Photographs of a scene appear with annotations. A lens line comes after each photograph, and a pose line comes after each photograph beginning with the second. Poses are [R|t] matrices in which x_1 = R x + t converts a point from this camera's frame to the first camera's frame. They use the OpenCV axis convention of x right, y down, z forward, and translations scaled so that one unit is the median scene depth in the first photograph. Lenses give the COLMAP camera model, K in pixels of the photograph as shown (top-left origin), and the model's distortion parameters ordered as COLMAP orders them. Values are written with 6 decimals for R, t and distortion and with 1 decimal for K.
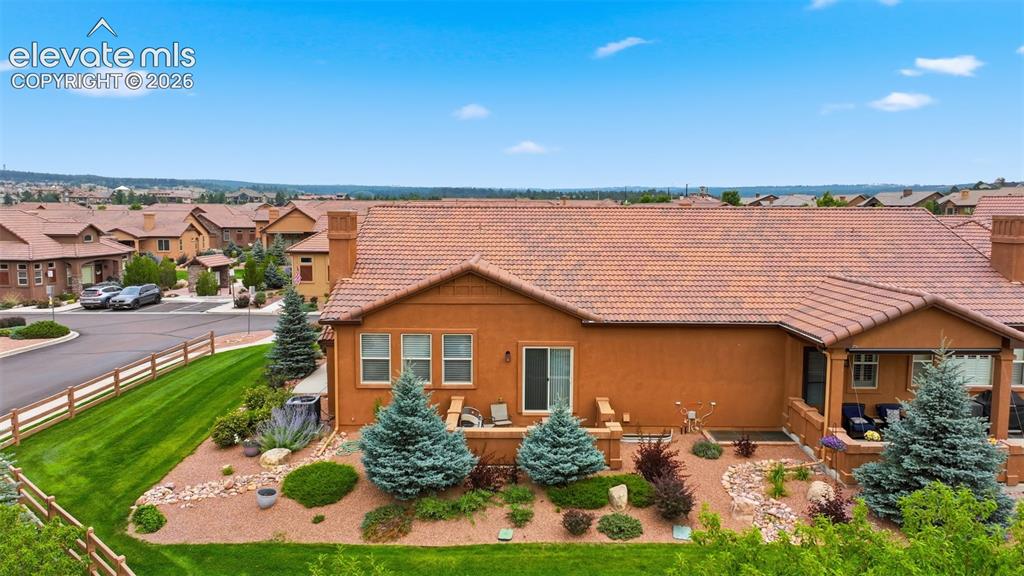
lens RADIAL K [[716.0, 0, 513.2], [0, 716.0, 293.4], [0, 0, 1]] dist [0.005133, 0.000380]
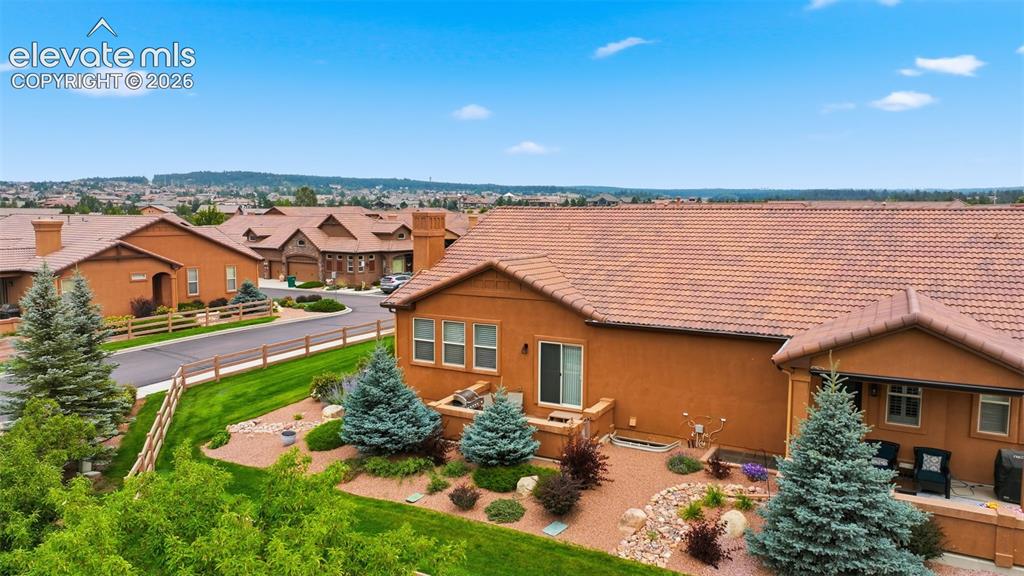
lens RADIAL K [[716.0, 0, 512.0], [0, 716.0, 282.9], [0, 0, 1]] dist [0.005133, 0.000380]
pose [[0.878763, 0.046098, -0.475026, 0.473579], [-0.055441, 0.998446, -0.005670, -0.002187], [0.474027, 0.031319, 0.879953, 0.052524]]
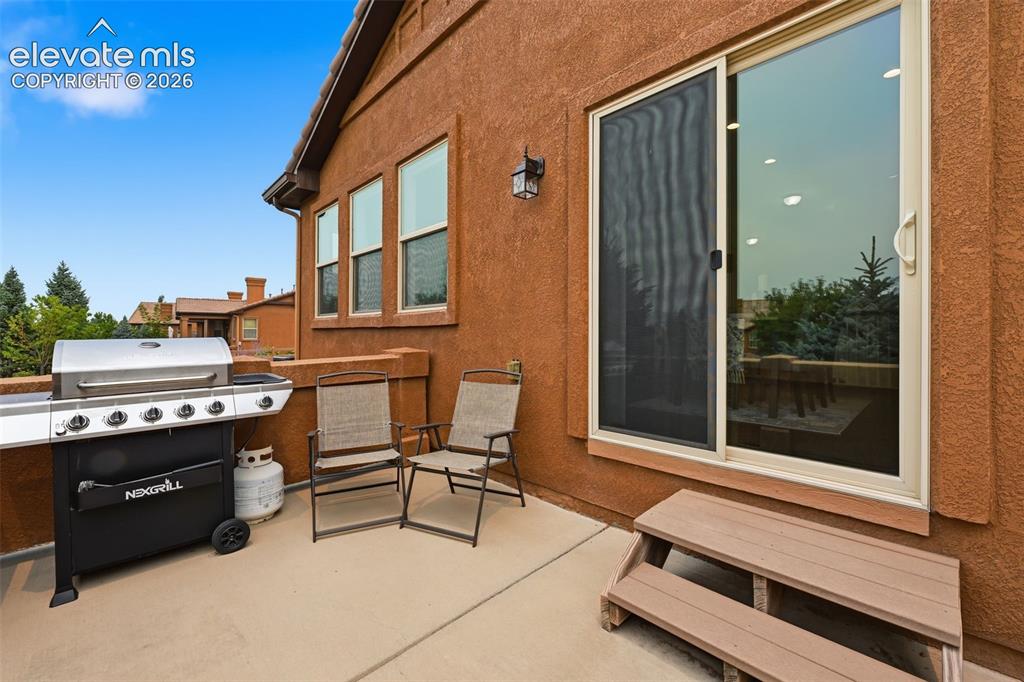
lens RADIAL K [[416.5, 0, 515.2], [0, 416.5, 340.4], [0, 0, 1]] dist [-0.001461, -0.000355]
pose [[0.697228, 0.001131, -0.716849, 0.084985], [-0.079838, 0.993900, -0.076084, 0.149914], [0.712390, 0.110280, 0.693065, 0.905428]]
